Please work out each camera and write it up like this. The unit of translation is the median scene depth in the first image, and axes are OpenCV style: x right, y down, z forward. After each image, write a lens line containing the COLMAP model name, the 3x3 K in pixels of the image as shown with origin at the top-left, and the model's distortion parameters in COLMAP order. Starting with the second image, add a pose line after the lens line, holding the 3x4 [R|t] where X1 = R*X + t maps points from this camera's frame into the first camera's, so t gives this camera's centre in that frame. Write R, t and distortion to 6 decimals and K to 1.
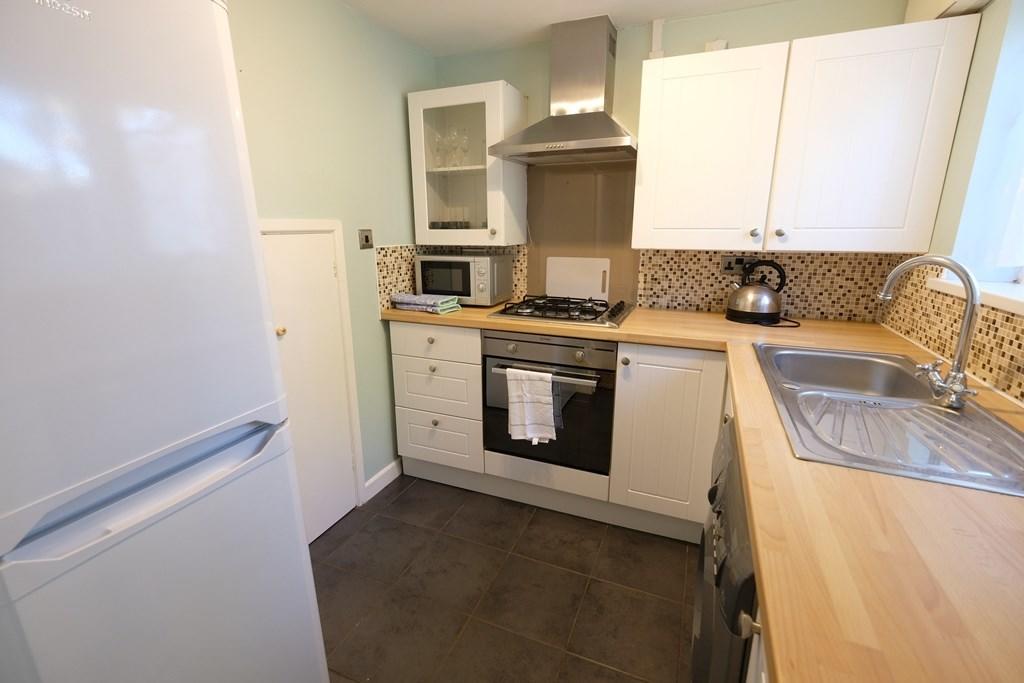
lens RADIAL K [[447.8, 0, 511.9], [0, 447.8, 338.4], [0, 0, 1]] dist [-0.001202, -0.000212]
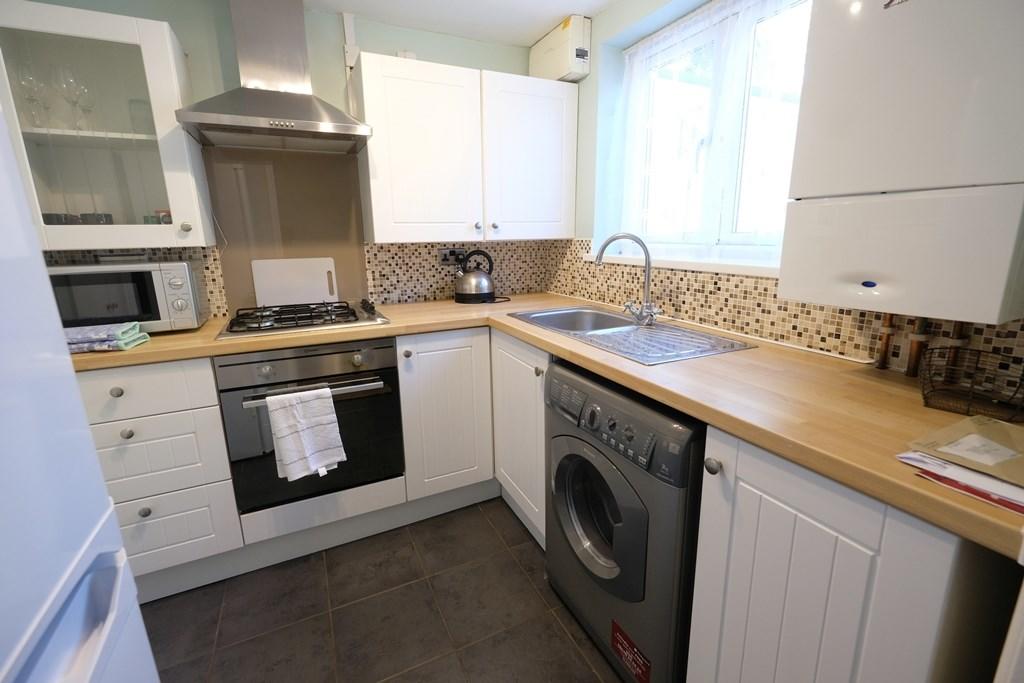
lens RADIAL K [[447.8, 0, 514.8], [0, 447.8, 339.3], [0, 0, 1]] dist [-0.001202, -0.000212]
pose [[0.653287, -0.181115, 0.735128, -0.282518], [0.197790, 0.978074, 0.065201, 0.001430], [-0.730818, 0.102806, 0.674786, 0.132774]]
